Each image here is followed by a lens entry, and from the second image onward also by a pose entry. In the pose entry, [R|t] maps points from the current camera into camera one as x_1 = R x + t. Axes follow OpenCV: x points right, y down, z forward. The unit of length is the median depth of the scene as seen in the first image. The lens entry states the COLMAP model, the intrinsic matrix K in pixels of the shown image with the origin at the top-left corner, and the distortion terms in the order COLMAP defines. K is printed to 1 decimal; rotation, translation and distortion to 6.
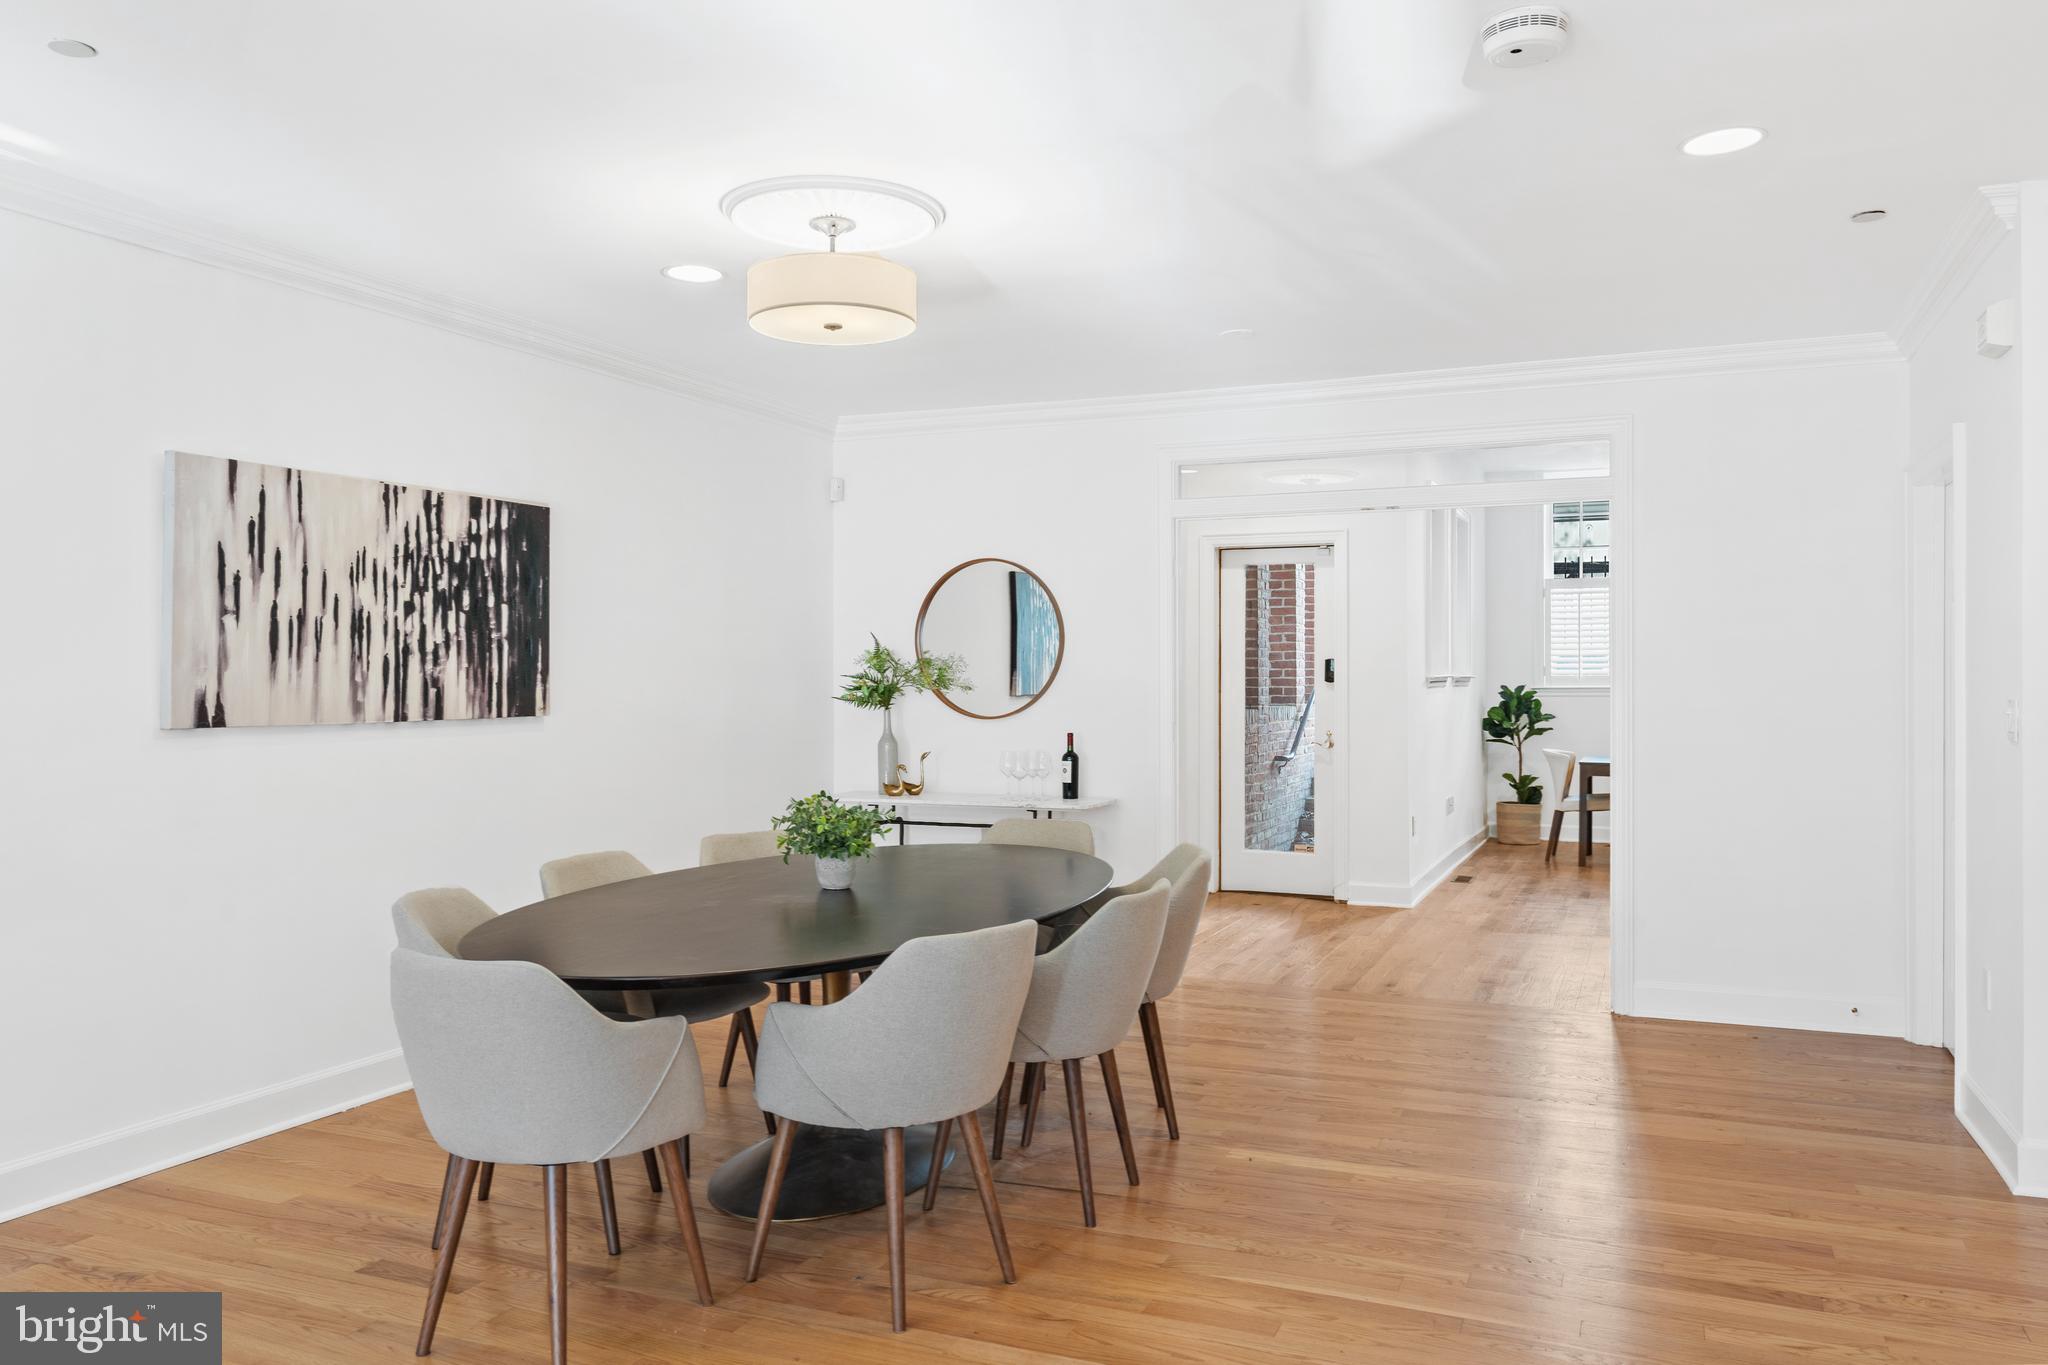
lens RADIAL K [[1471.8, 0, 1011.4], [0, 1471.8, 679.8], [0, 0, 1]] dist [-0.004487, 0.000633]
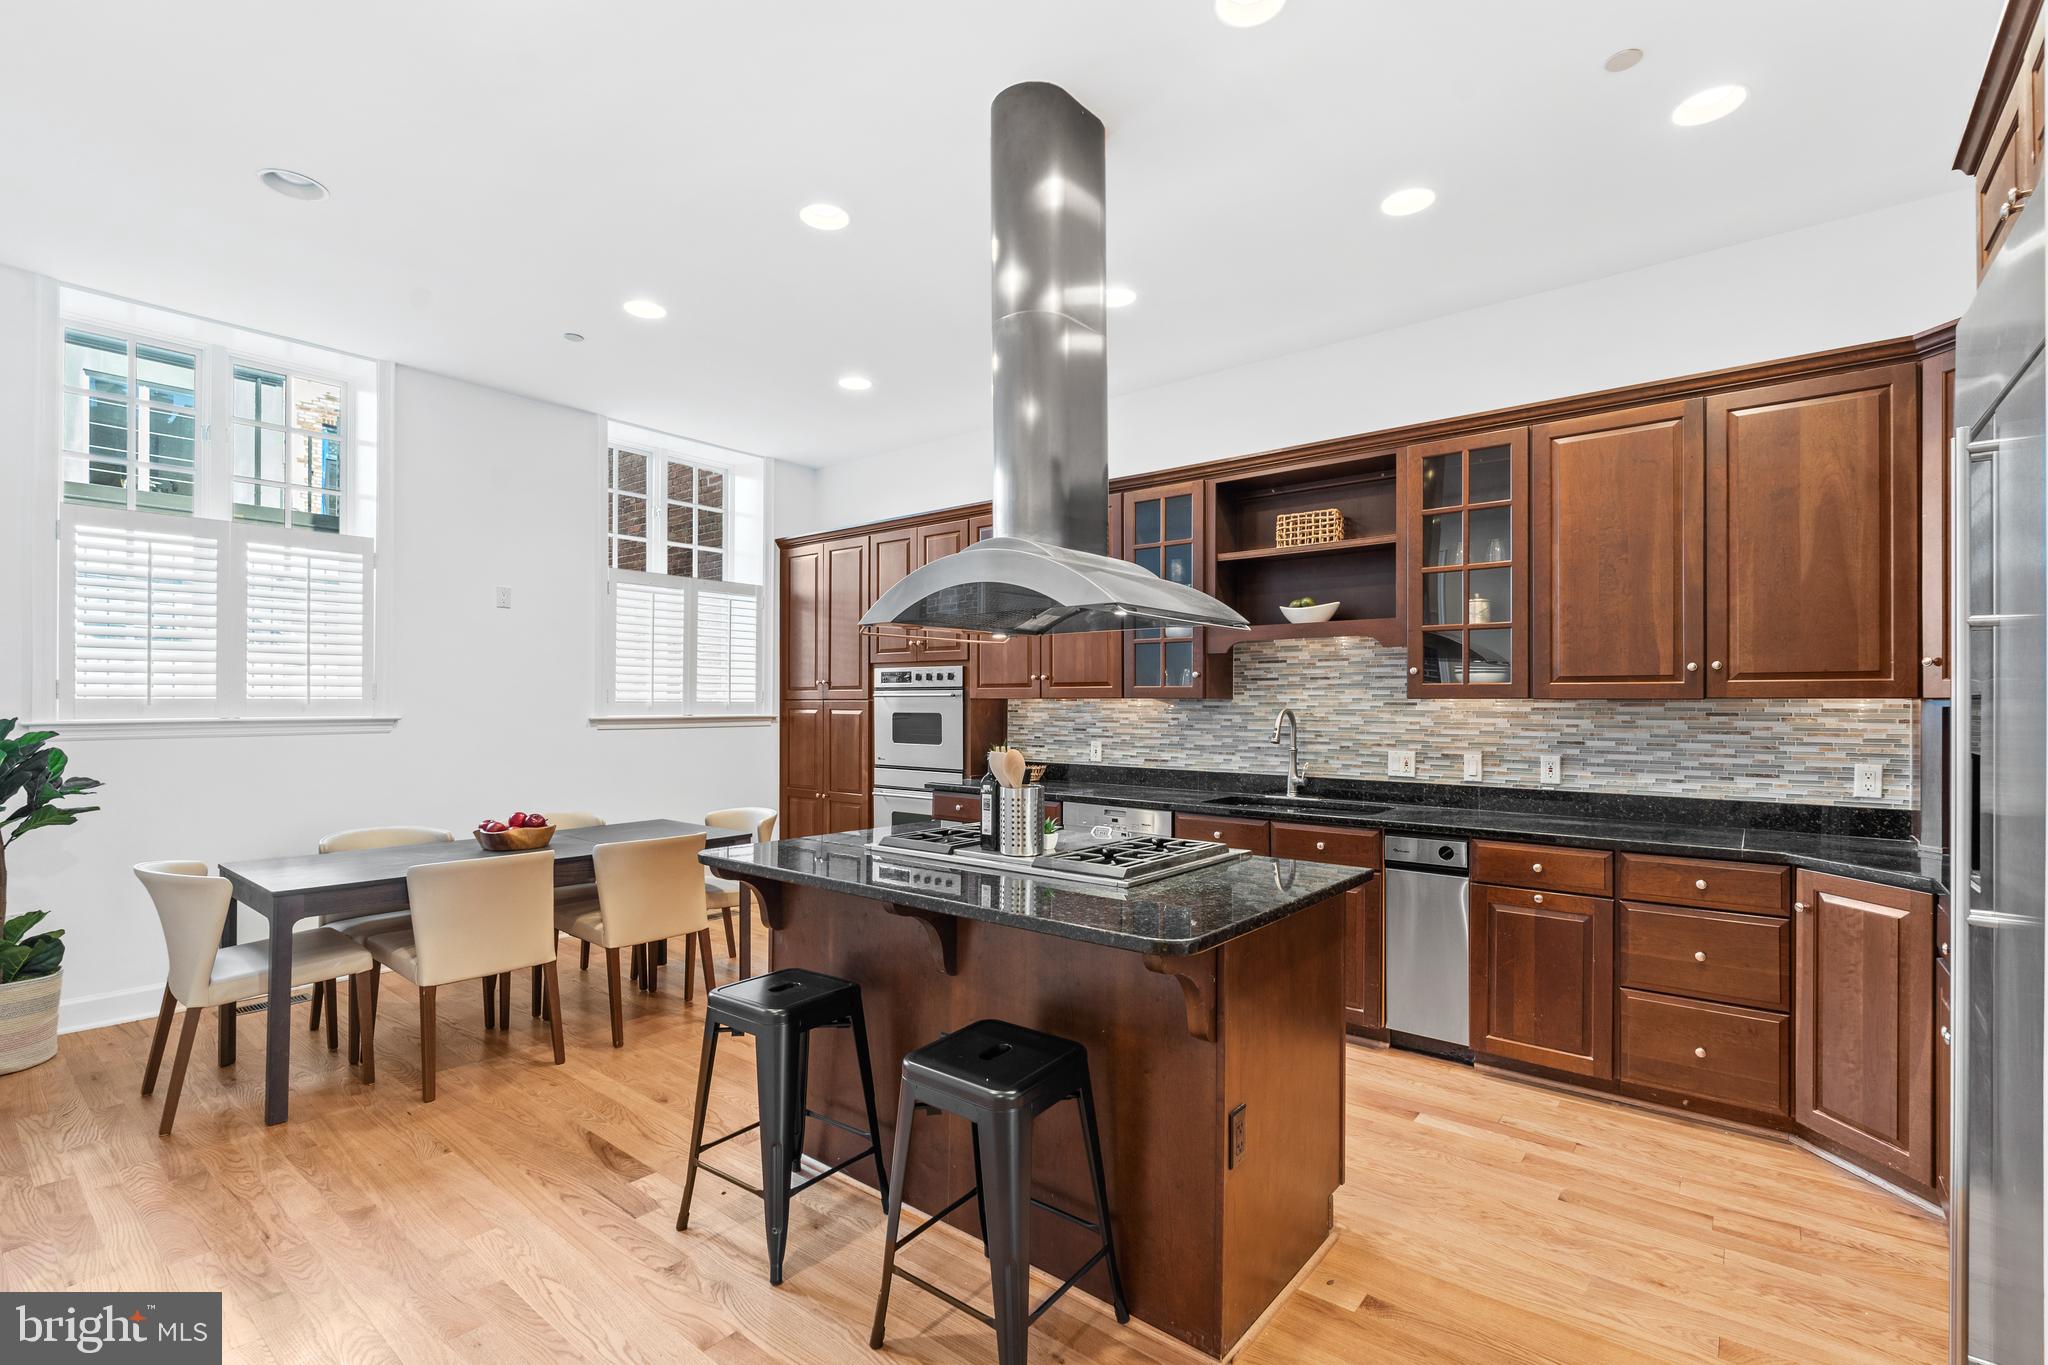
lens RADIAL K [[919.5, 0, 1017.0], [0, 919.5, 692.6], [0, 0, 1]] dist [-0.005410, -0.000958]
pose [[0.266123, 0.012770, 0.963854, 0.394274], [-0.004627, 0.999918, -0.011970, -0.006781], [-0.963928, -0.001274, 0.266160, 1.574452]]
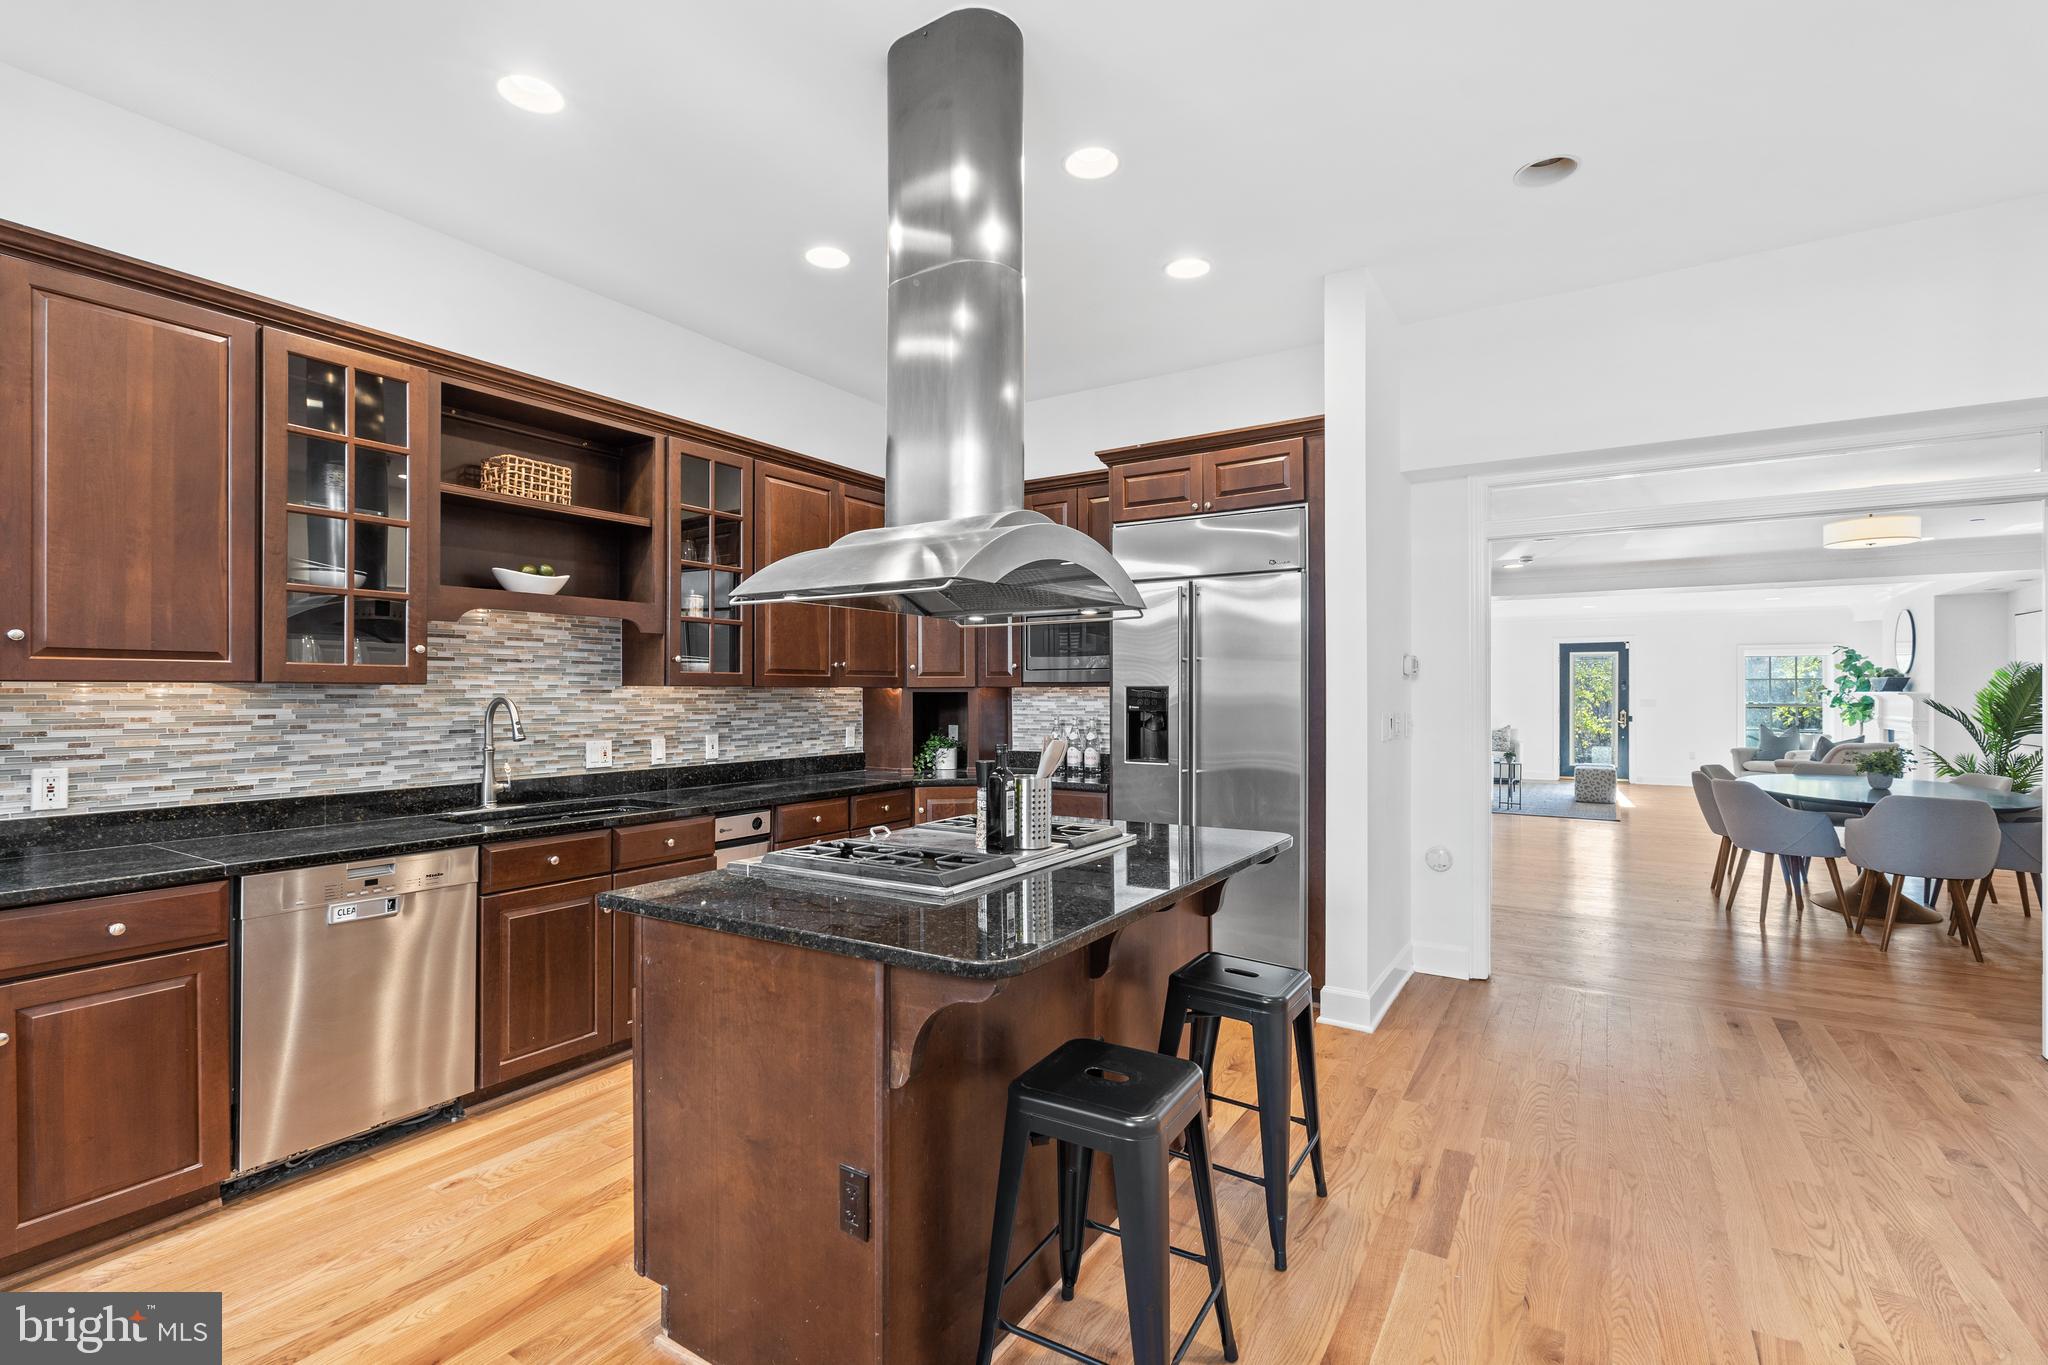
lens RADIAL K [[919.5, 0, 1010.1], [0, 919.5, 694.7], [0, 0, 1]] dist [-0.005410, -0.000958]
pose [[-0.986782, 0.001822, 0.162043, 0.818670], [0.001999, 0.999998, 0.000930, -0.005168], [-0.162041, 0.001242, -0.986783, 2.195602]]
